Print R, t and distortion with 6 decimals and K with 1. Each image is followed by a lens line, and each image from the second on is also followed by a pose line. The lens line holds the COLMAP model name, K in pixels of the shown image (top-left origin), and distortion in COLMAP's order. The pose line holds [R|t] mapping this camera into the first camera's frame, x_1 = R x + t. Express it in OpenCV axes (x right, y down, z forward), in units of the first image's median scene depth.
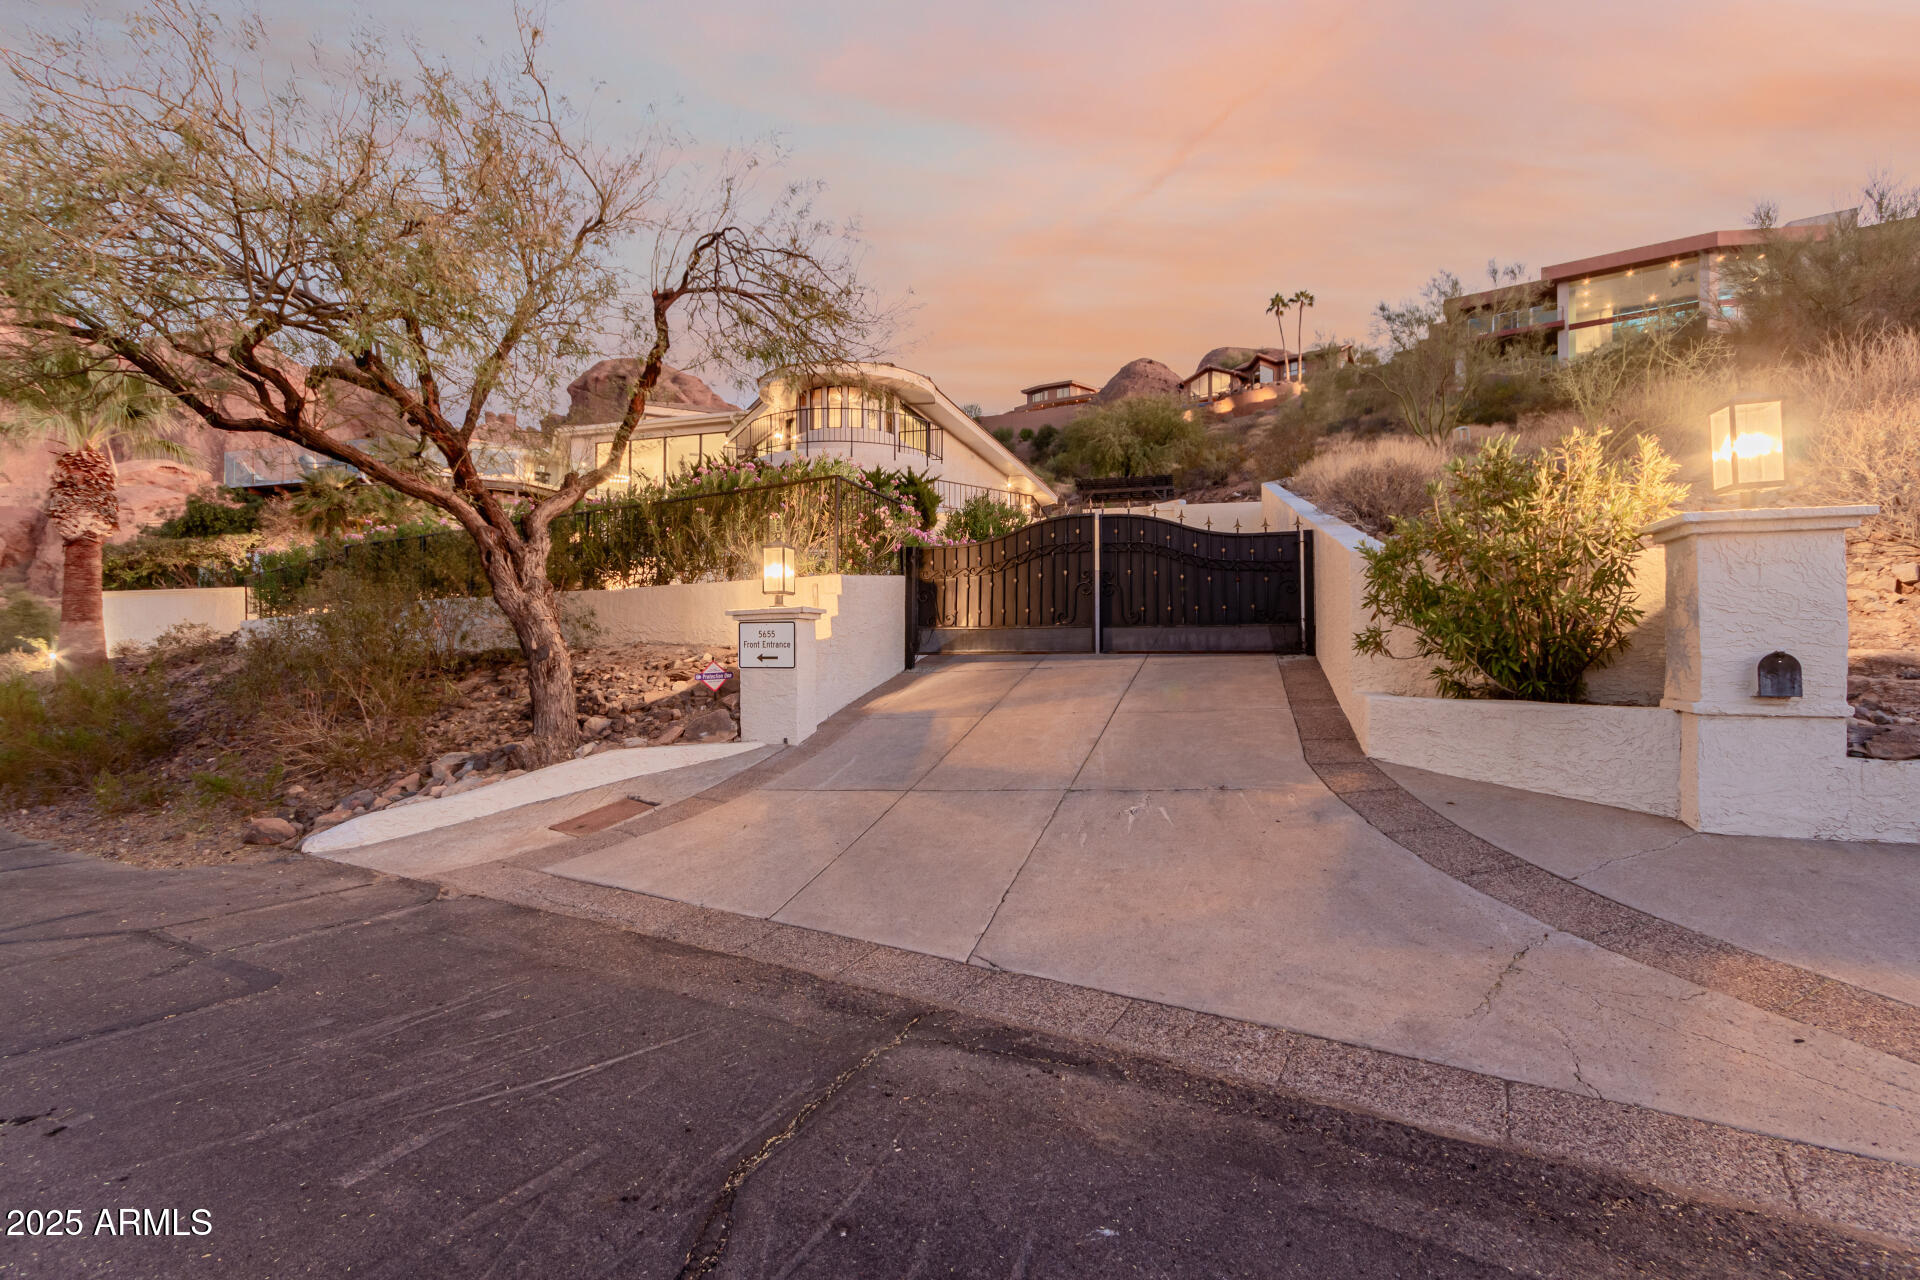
lens RADIAL K [[877.9, 0, 960.0], [0, 877.9, 640.0], [0, 0, 1]] dist [0.001781, -0.000148]
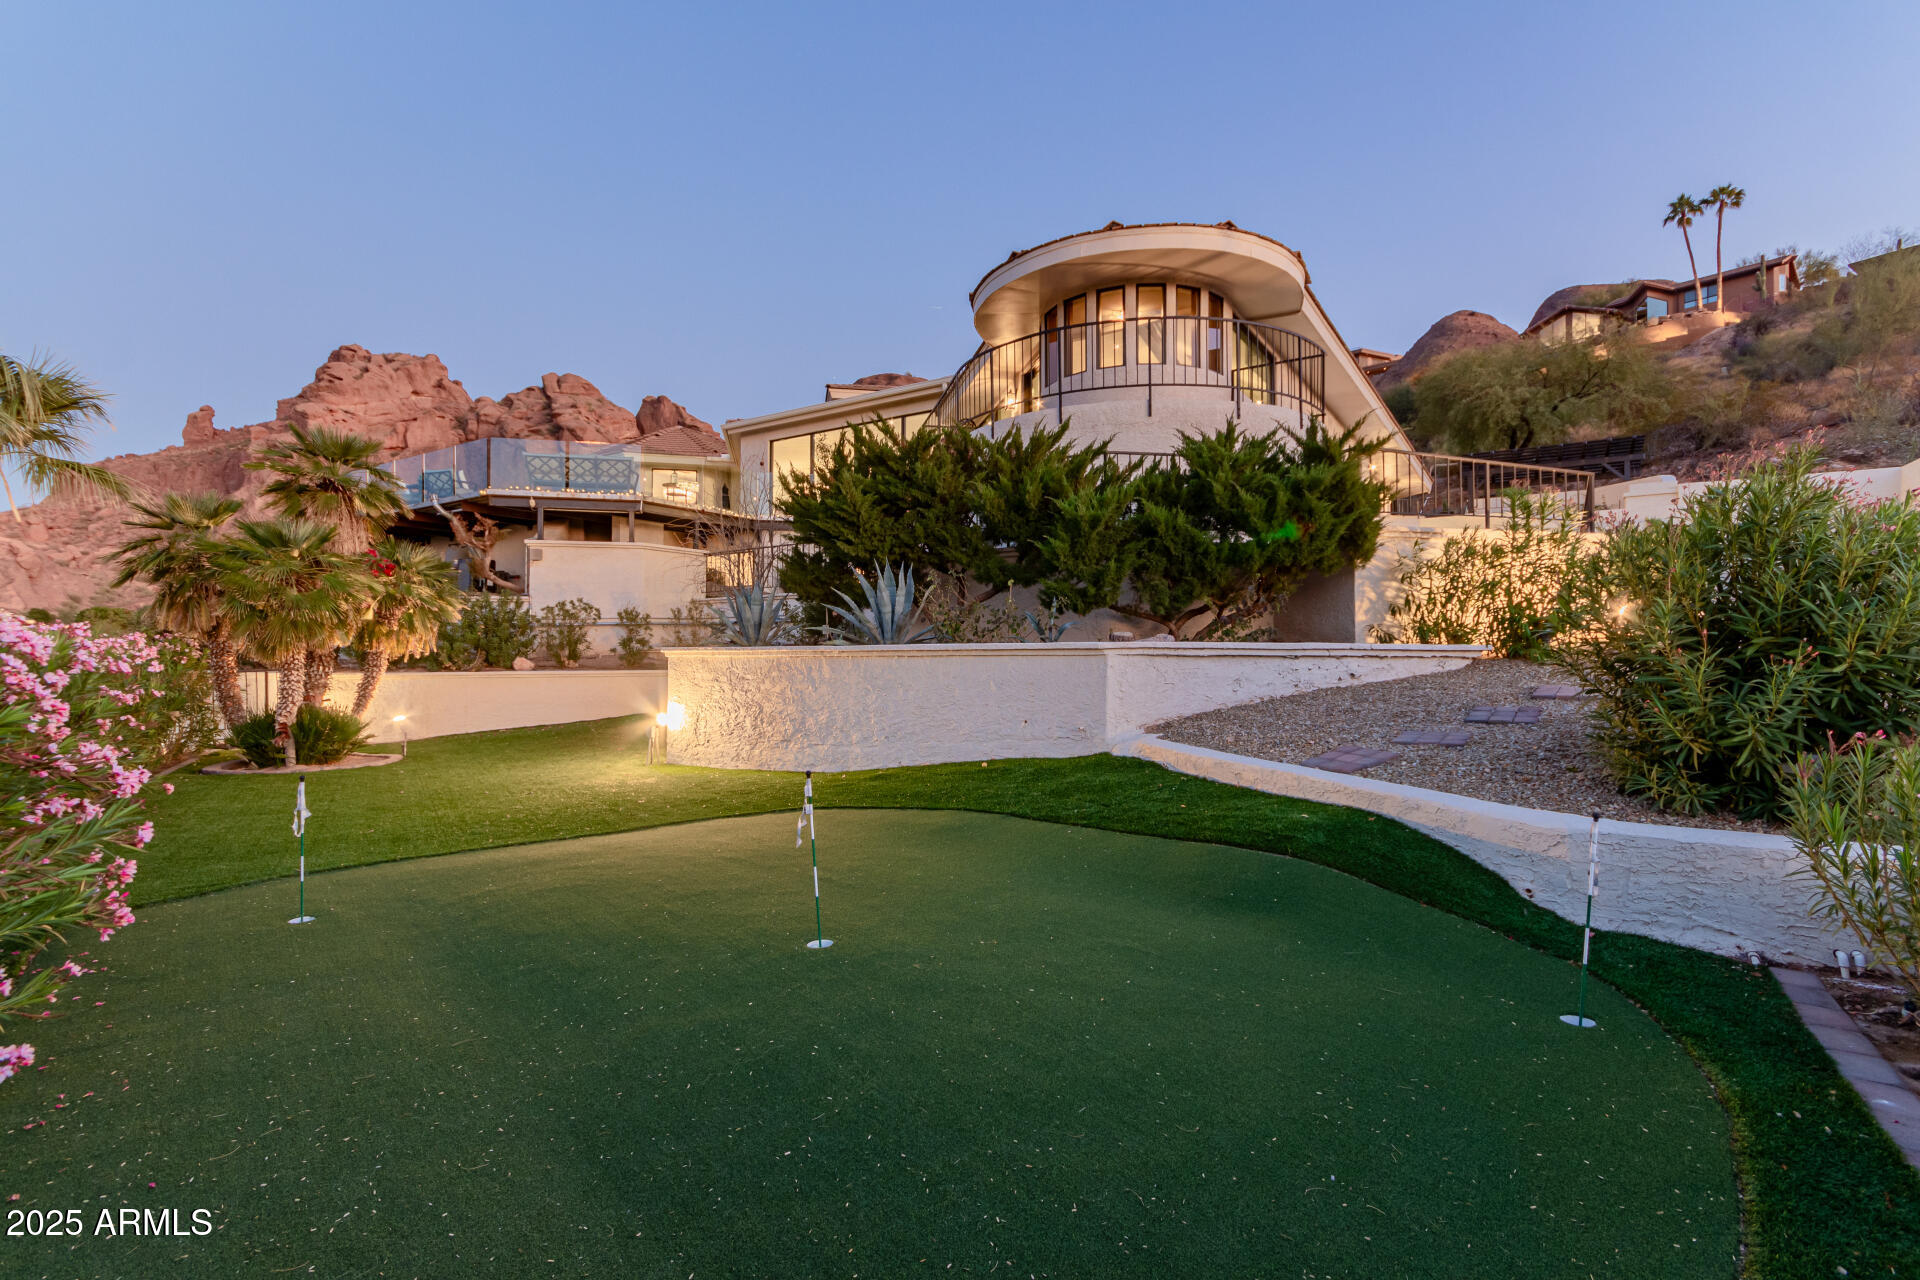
lens RADIAL K [[877.9, 0, 960.0], [0, 877.9, 640.0], [0, 0, 1]] dist [0.001781, -0.000148]
pose [[0.959600, -0.004341, -0.281336, -0.019209], [0.004283, 0.999990, -0.000820, -0.018682], [0.281337, -0.000418, 0.959609, 0.109976]]
